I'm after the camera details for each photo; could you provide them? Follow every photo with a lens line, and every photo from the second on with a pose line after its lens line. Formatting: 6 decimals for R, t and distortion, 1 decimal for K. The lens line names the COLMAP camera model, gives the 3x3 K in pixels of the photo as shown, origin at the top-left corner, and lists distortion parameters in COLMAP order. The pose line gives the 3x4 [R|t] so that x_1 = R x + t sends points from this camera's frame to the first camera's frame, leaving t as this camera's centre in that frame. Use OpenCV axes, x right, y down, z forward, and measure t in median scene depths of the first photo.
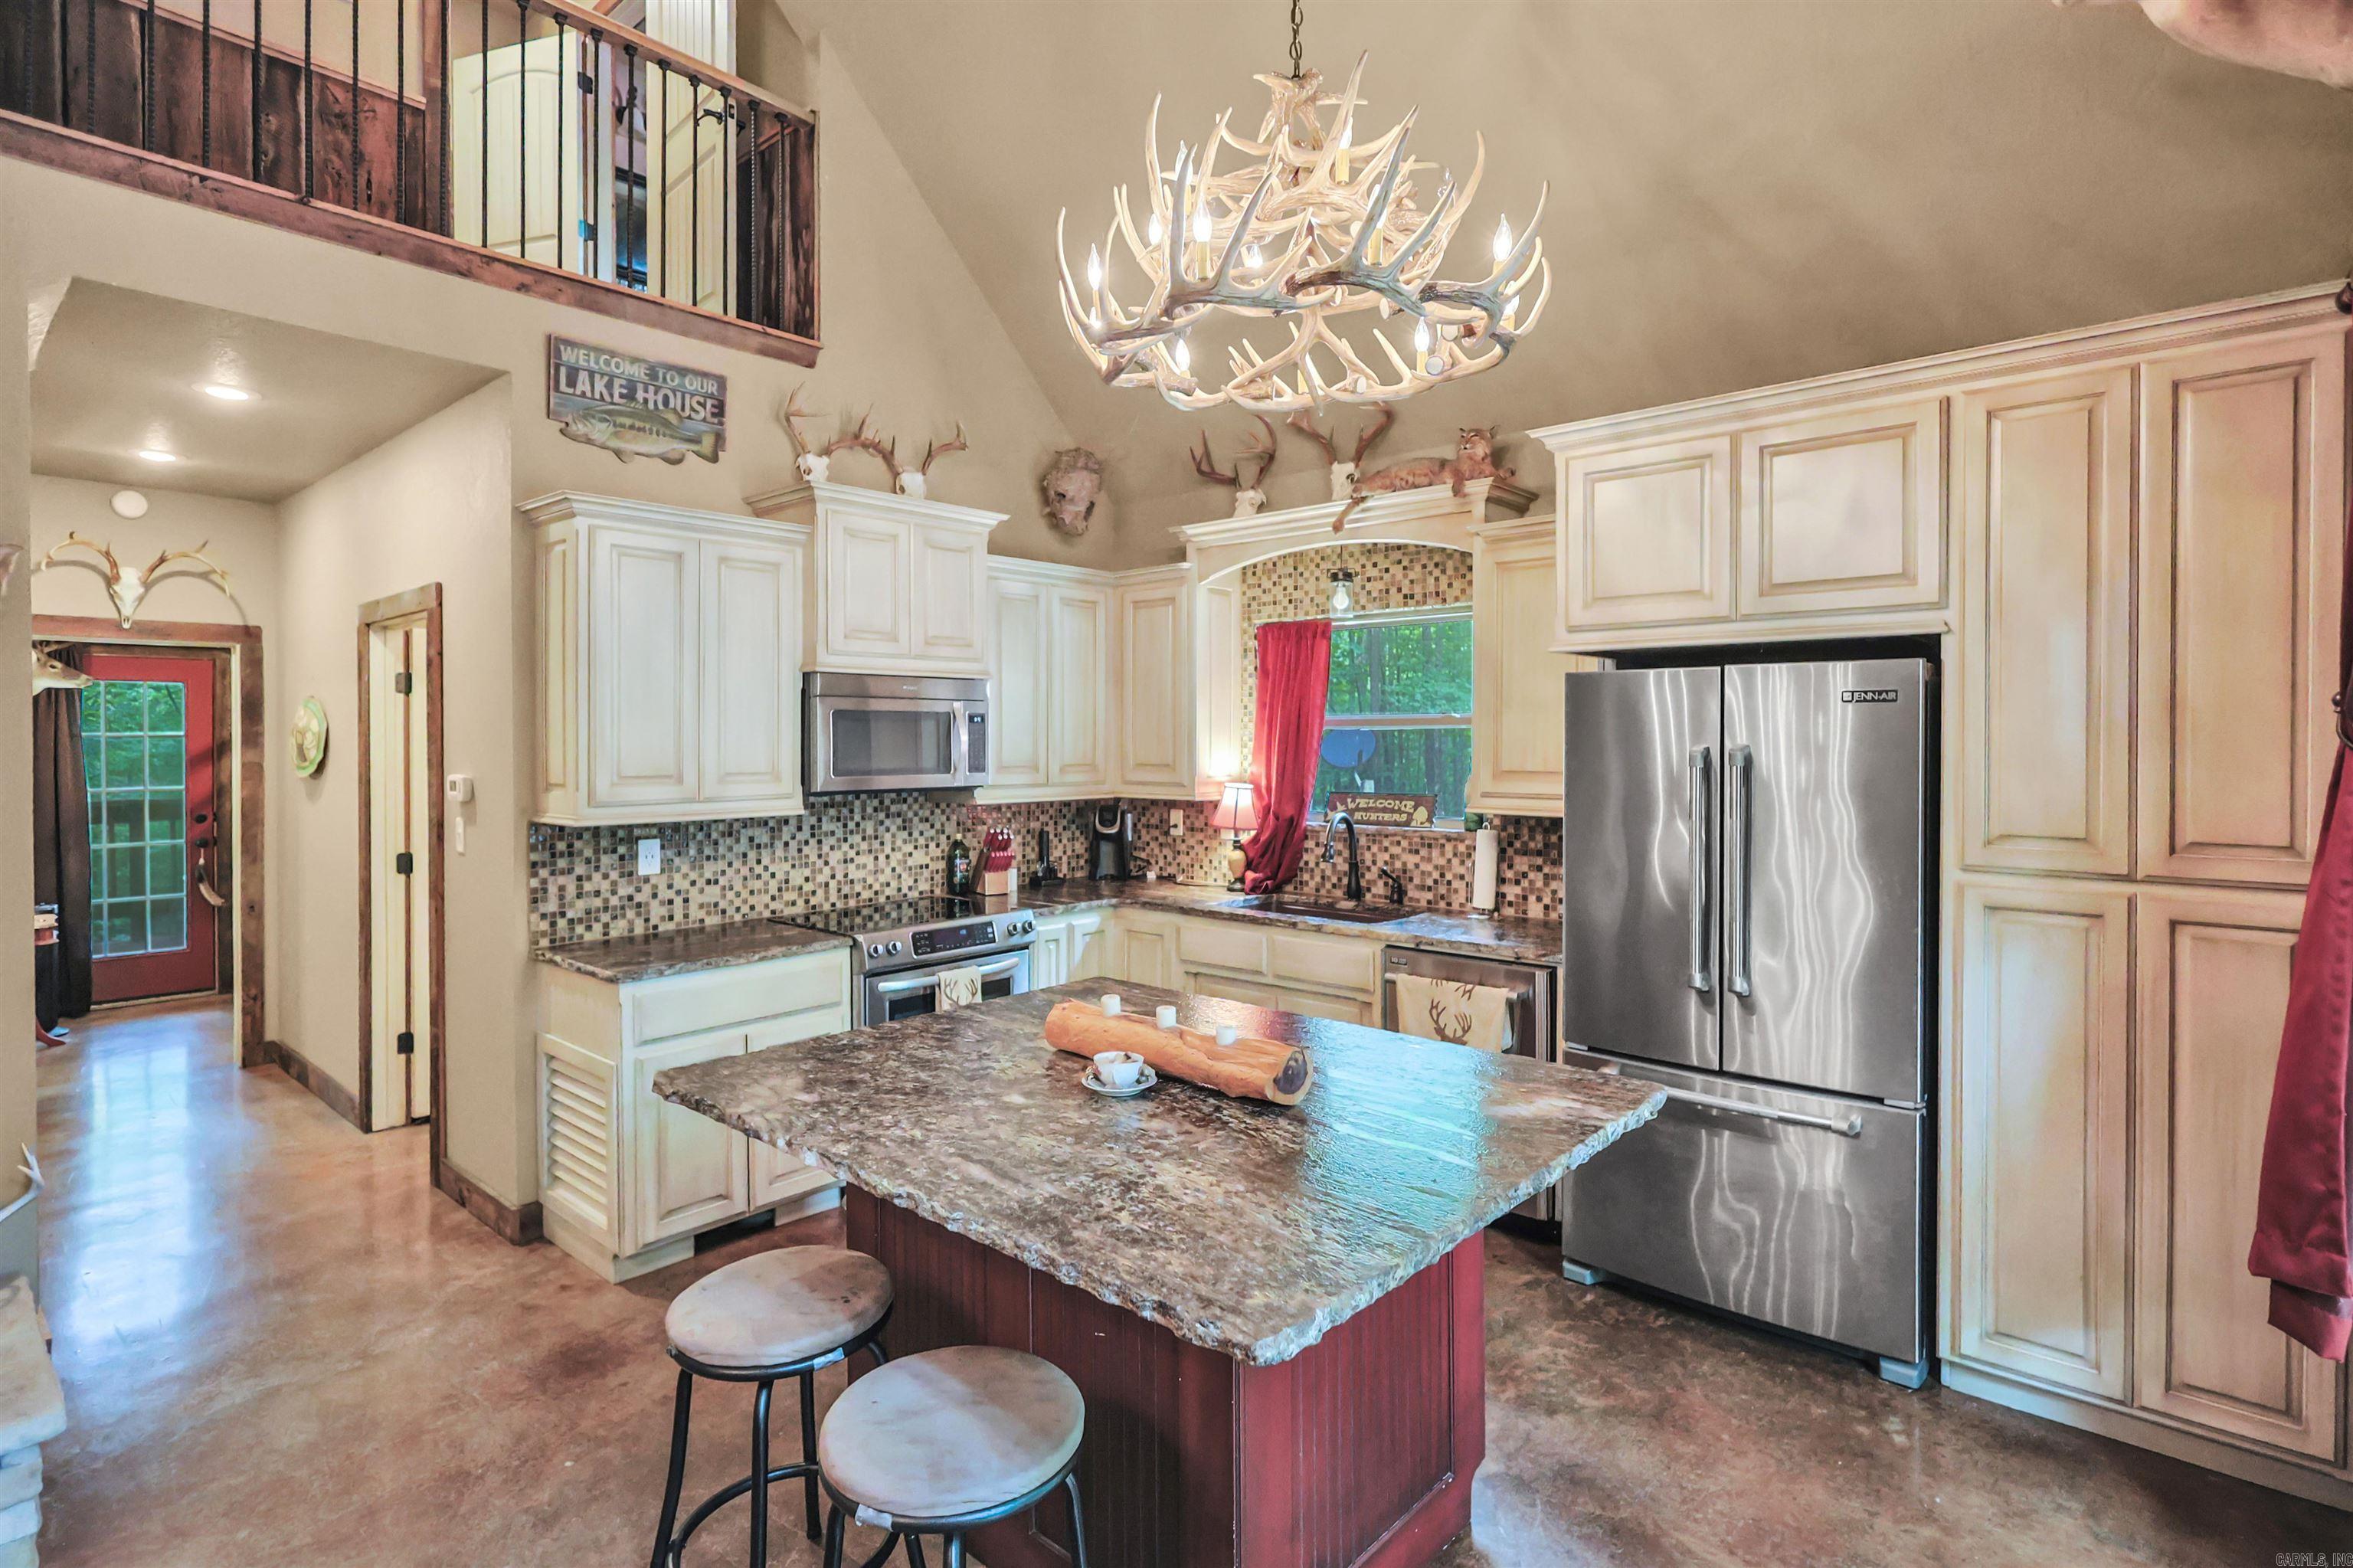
lens RADIAL K [[1180.0, 0, 1176.0], [0, 1180.0, 749.6], [0, 0, 1]] dist [-0.007322, 0.004720]
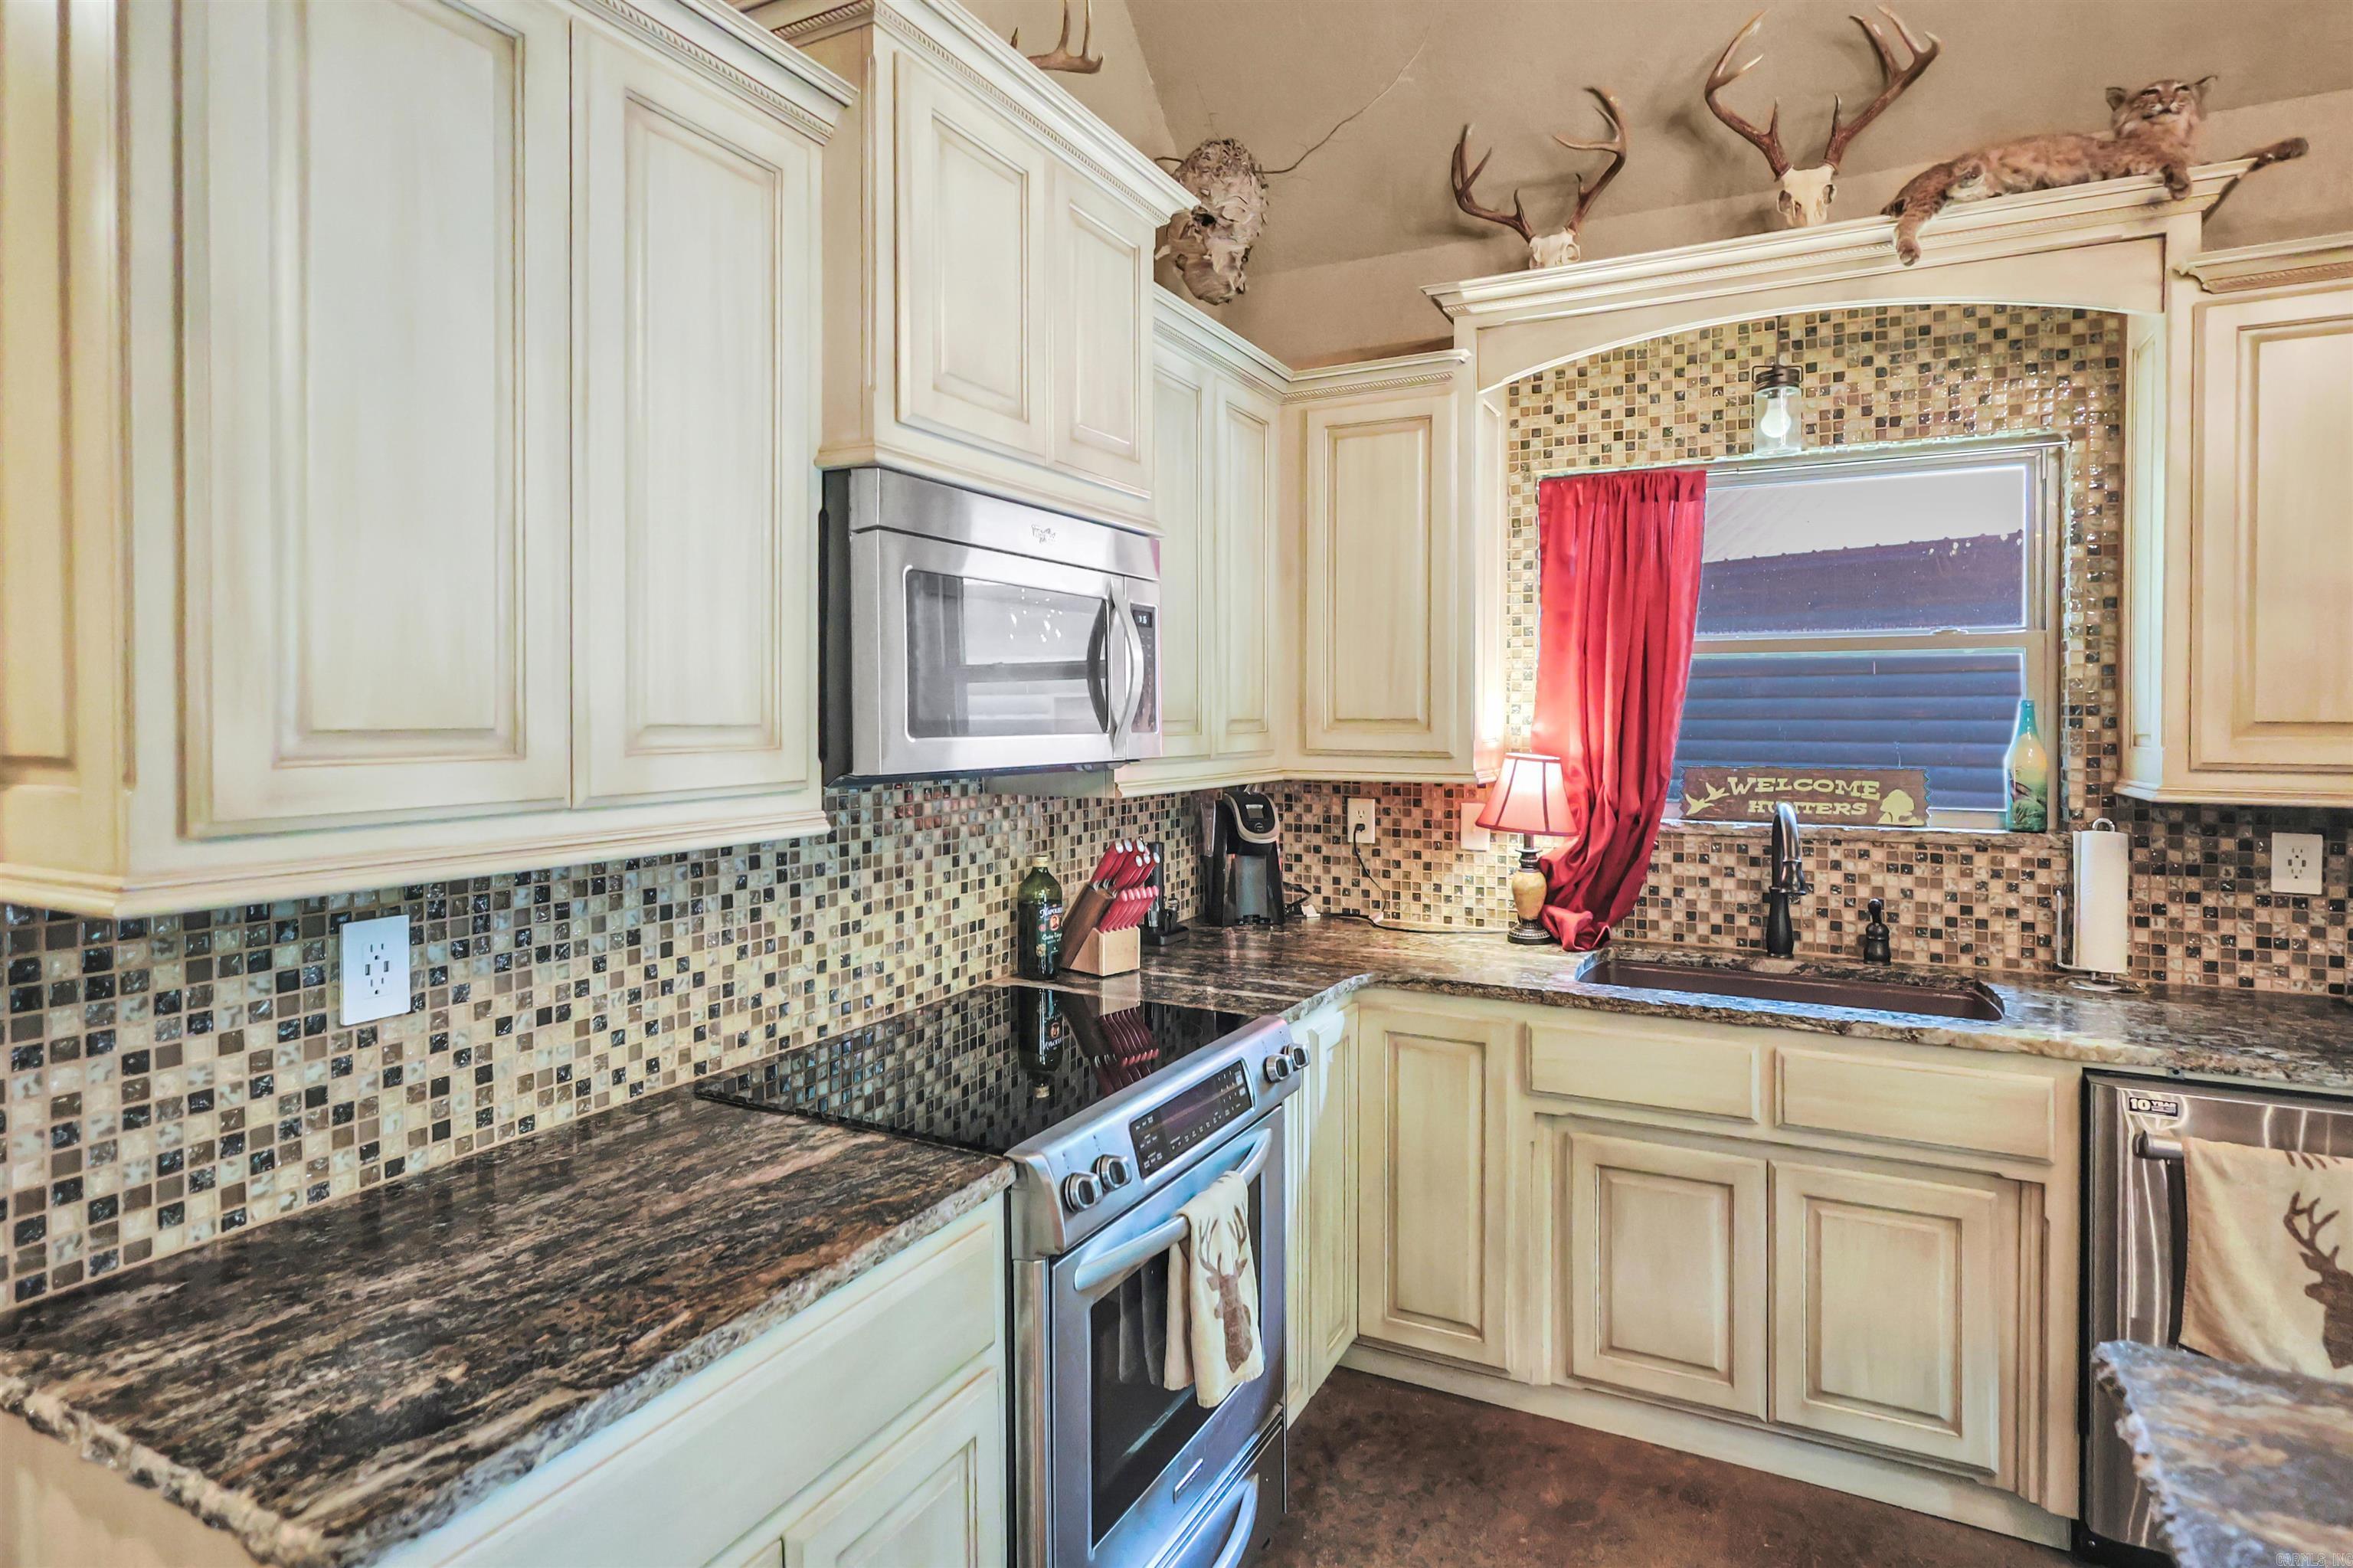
lens RADIAL K [[1180.0, 0, 1176.0], [0, 1180.0, 724.4], [0, 0, 1]] dist [-0.007322, 0.004720]
pose [[0.976180, -0.003369, 0.216938, -0.275430], [0.004097, 0.999987, -0.002902, 0.019411], [-0.216926, 0.003722, 0.976181, 0.575195]]
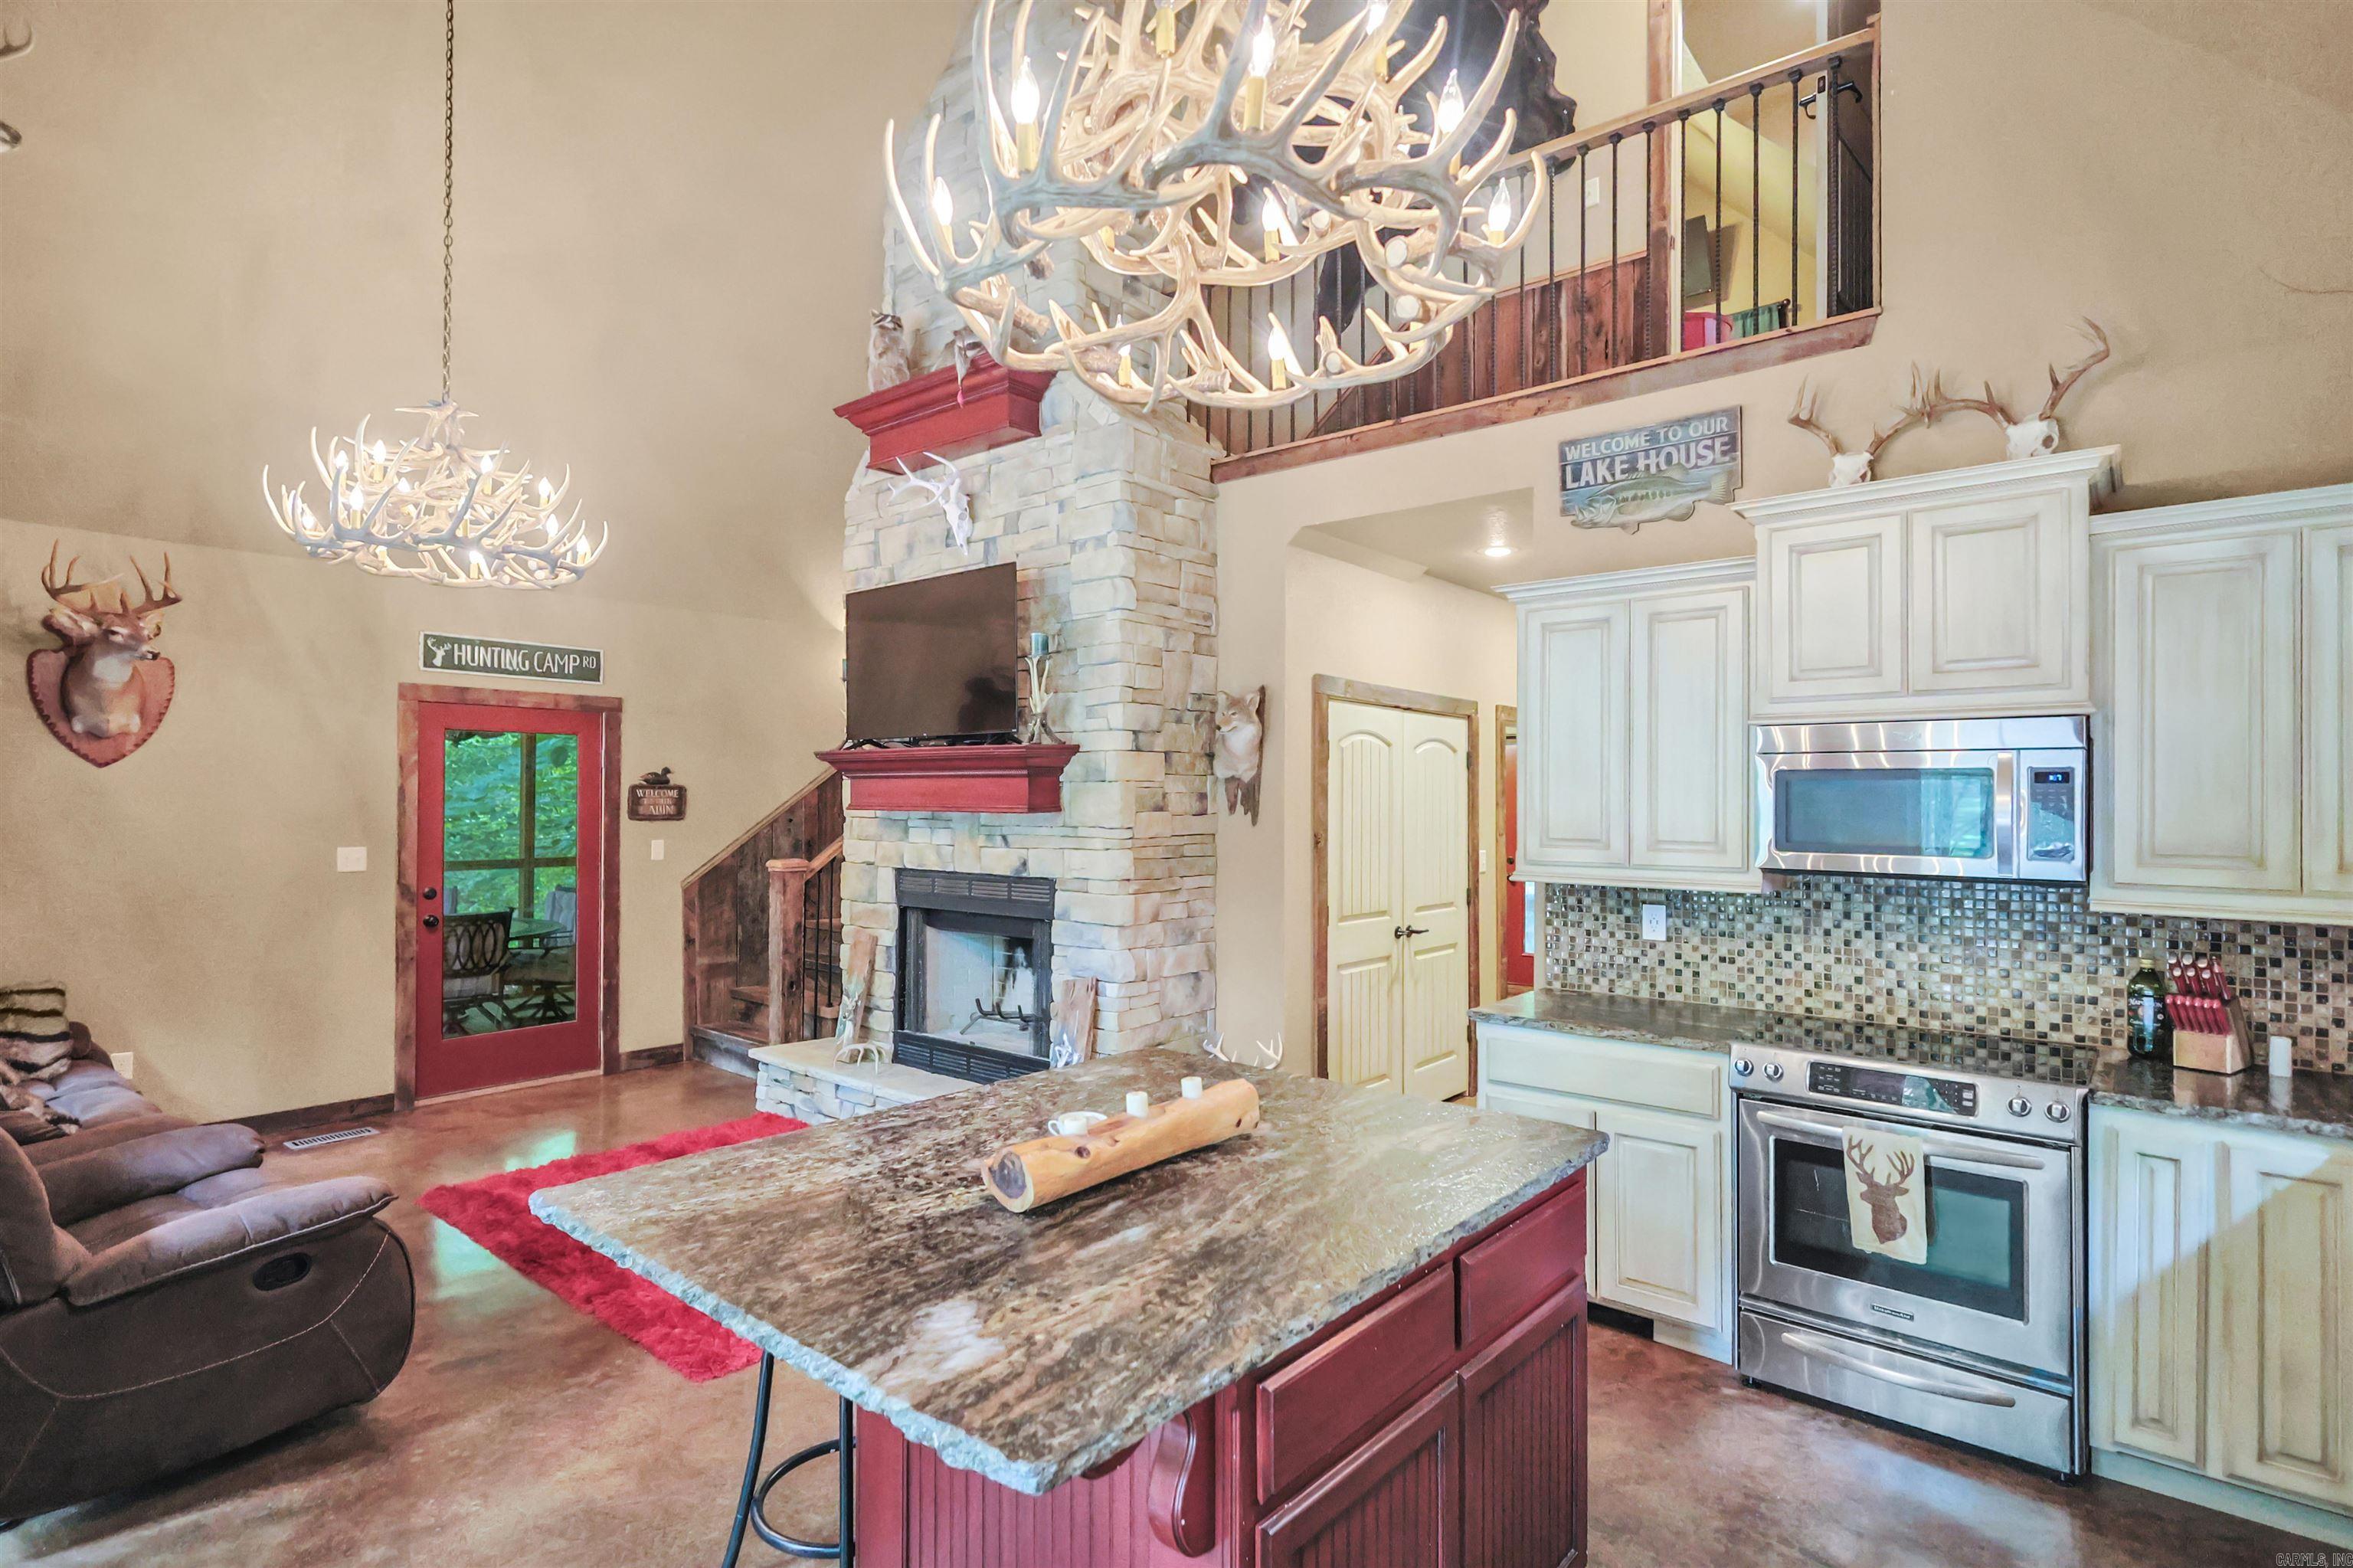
lens RADIAL K [[1180.0, 0, 1150.7], [0, 1180.0, 780.2], [0, 0, 1]] dist [-0.007322, 0.004720]
pose [[-0.003122, -0.010962, -0.999935, 0.518184], [-0.014212, 0.999839, -0.010917, -0.011138], [0.999894, 0.014177, -0.003277, 0.546614]]
